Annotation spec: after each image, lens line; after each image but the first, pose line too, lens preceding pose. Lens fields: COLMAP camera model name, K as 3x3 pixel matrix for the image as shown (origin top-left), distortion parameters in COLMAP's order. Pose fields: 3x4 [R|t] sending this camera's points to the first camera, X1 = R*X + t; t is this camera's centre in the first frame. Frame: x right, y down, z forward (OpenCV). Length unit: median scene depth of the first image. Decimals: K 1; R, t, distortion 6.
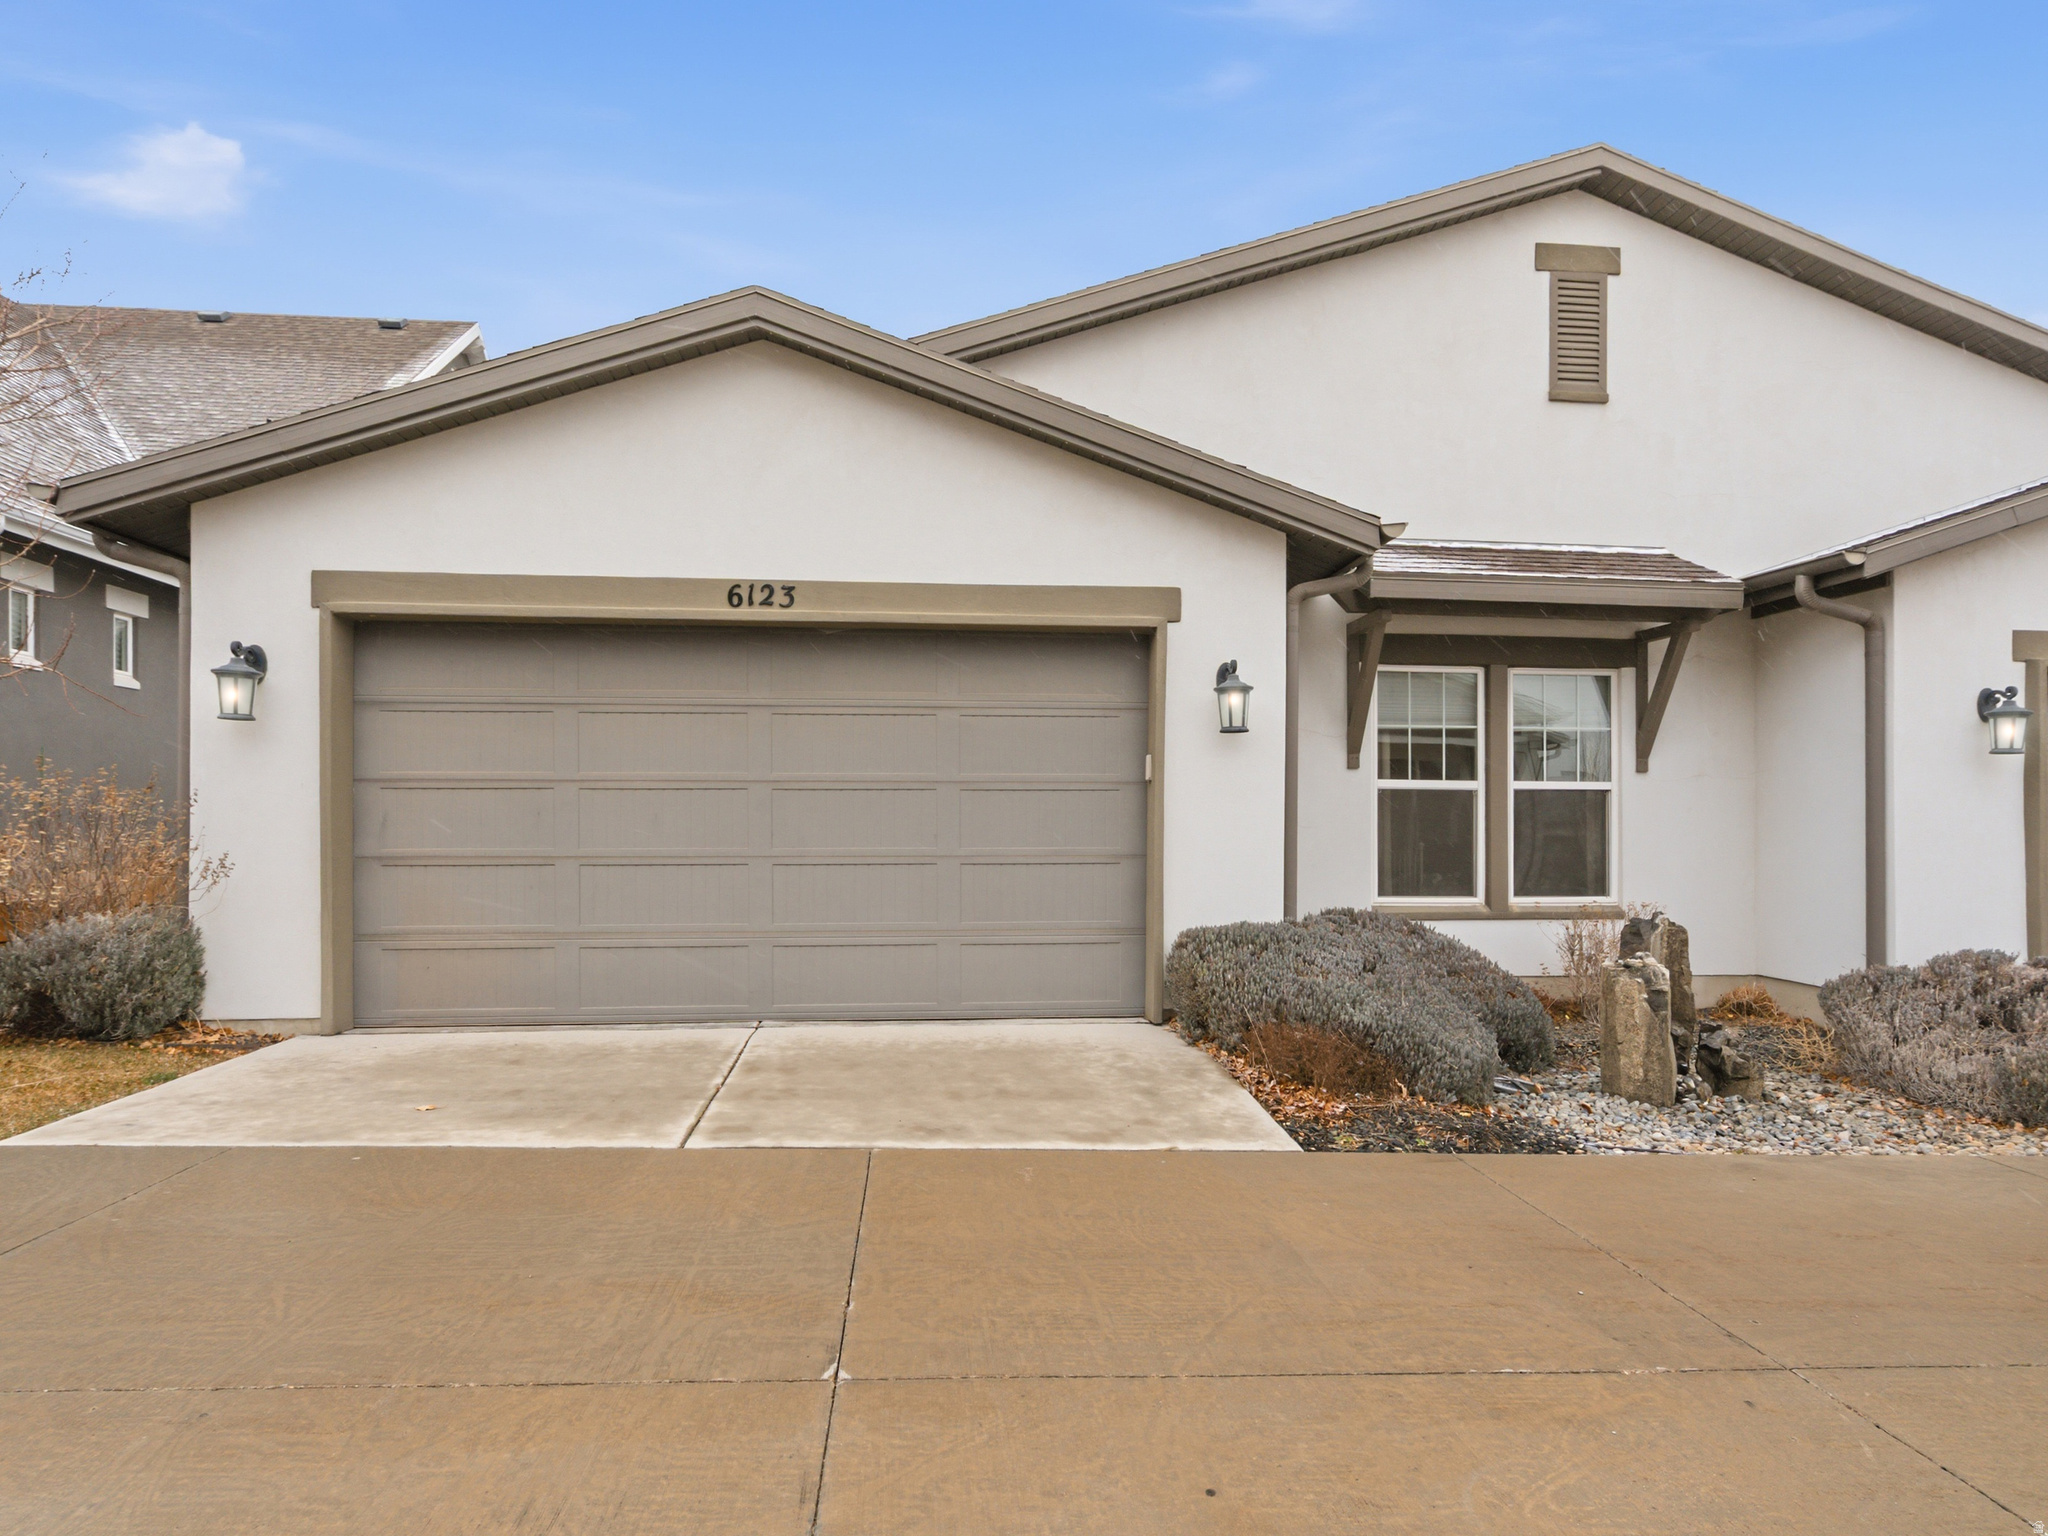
lens RADIAL K [[1123.9, 0, 1030.4], [0, 1123.9, 808.3], [0, 0, 1]] dist [-0.028616, 0.026504]
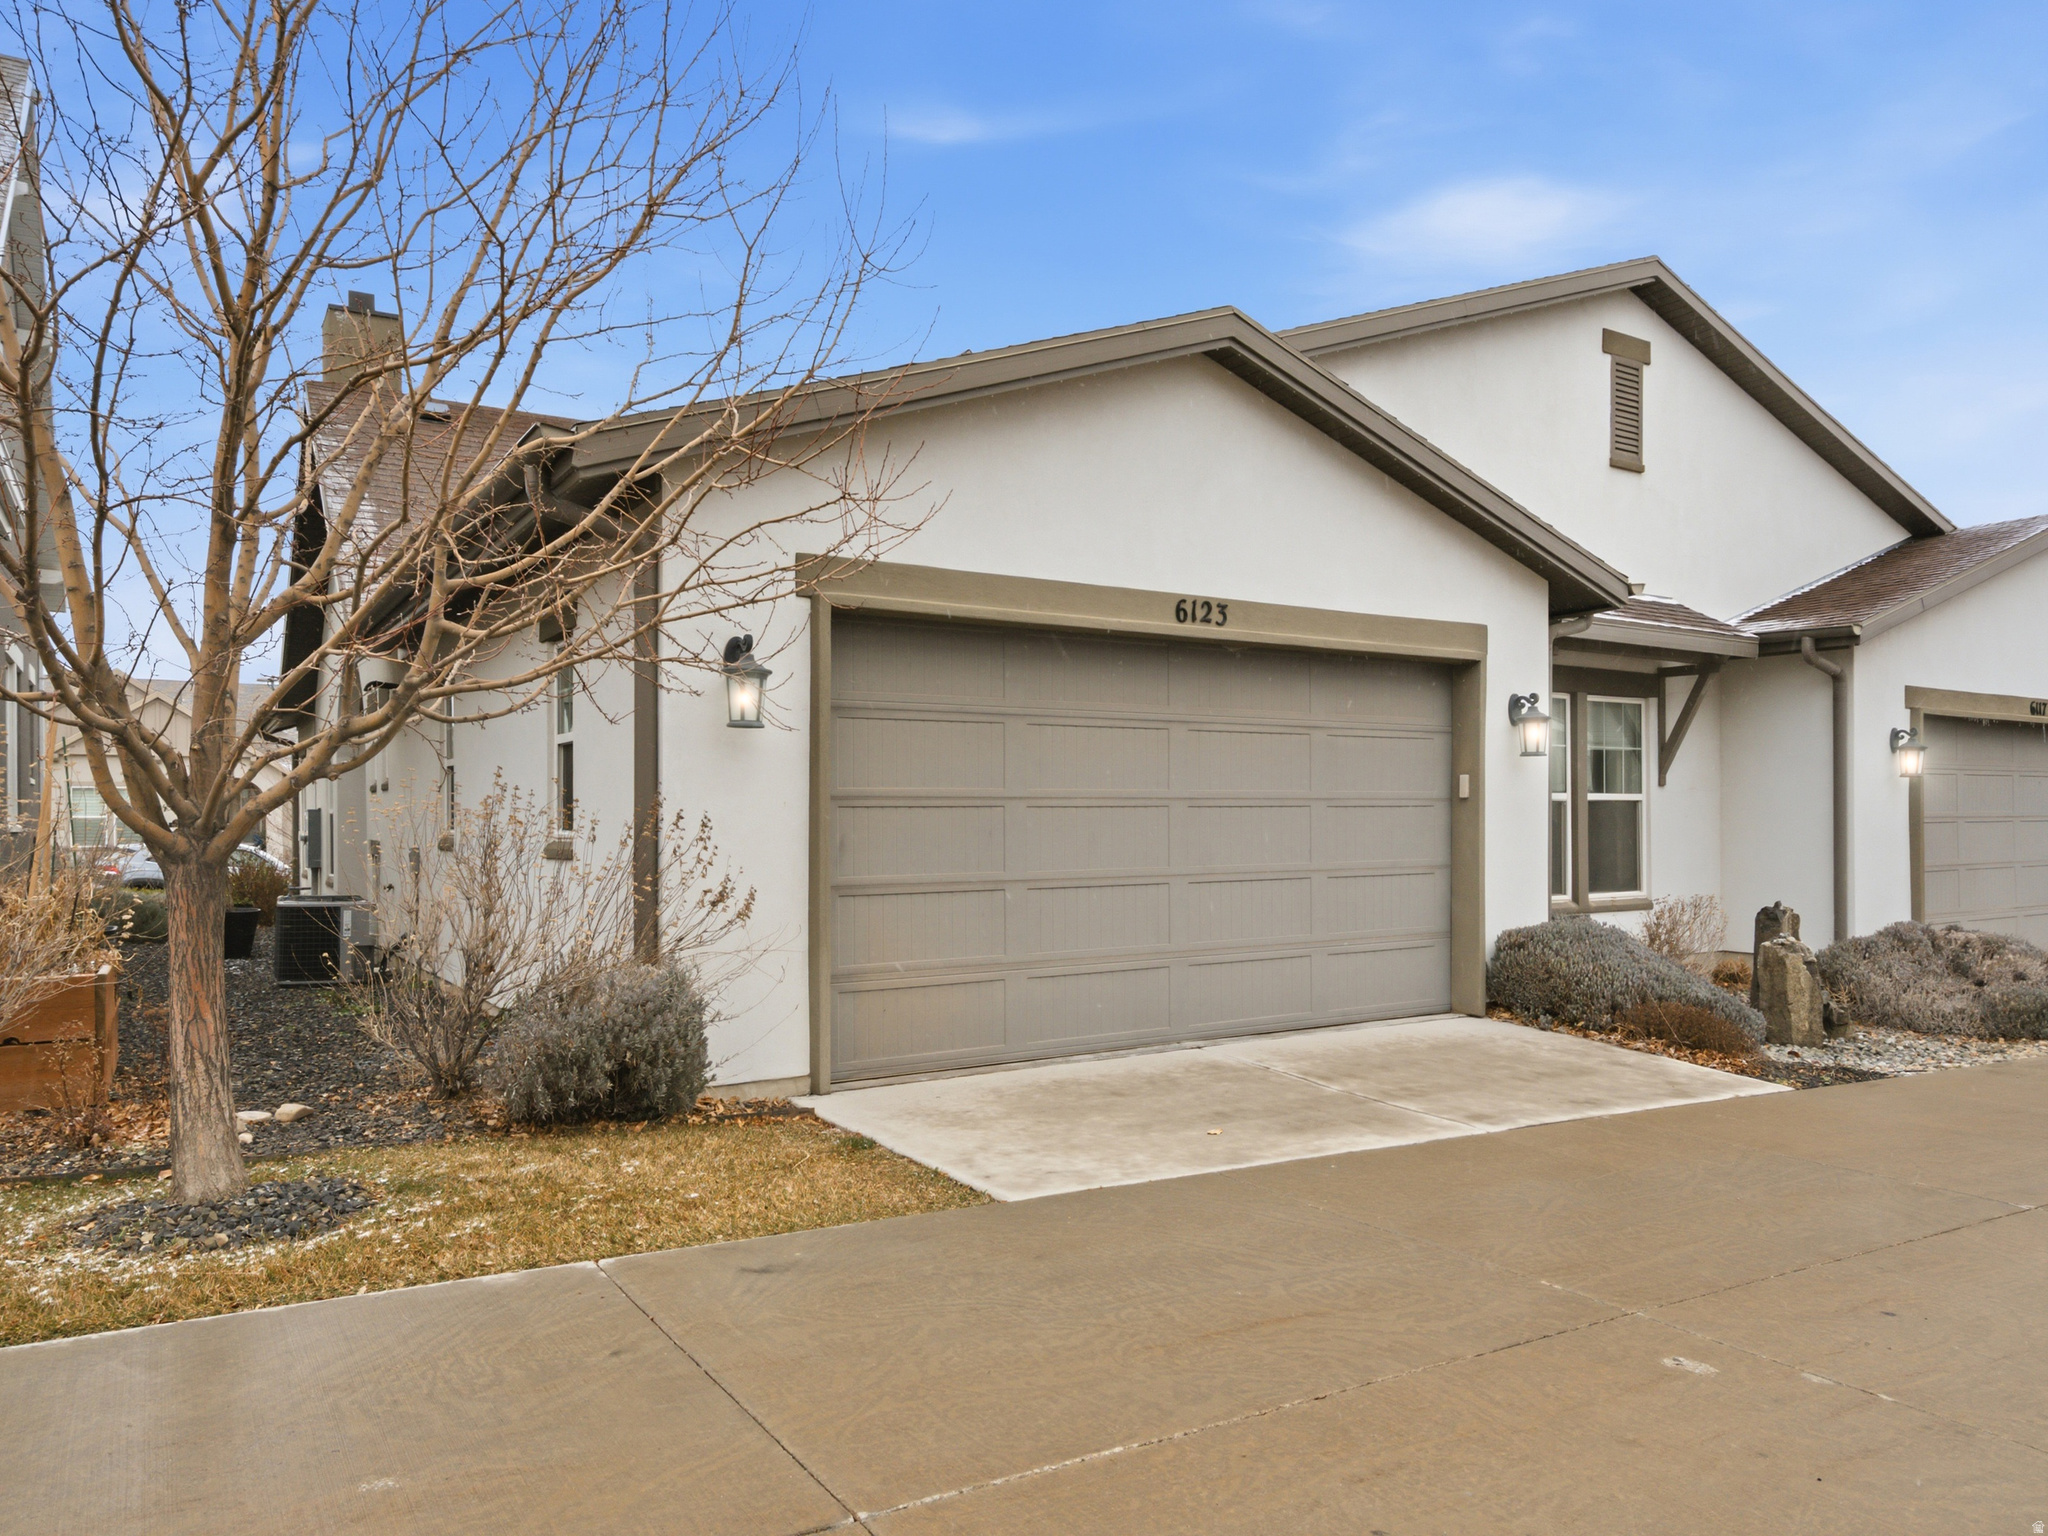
lens RADIAL K [[1414.0, 0, 1026.0], [0, 1414.0, 806.7], [0, 0, 1]] dist [0.001747, -0.021123]
pose [[0.890836, -0.002491, 0.454318, -0.935707], [0.000038, 0.999985, 0.005408, -0.023947], [-0.454325, -0.004800, 0.890823, -0.044561]]
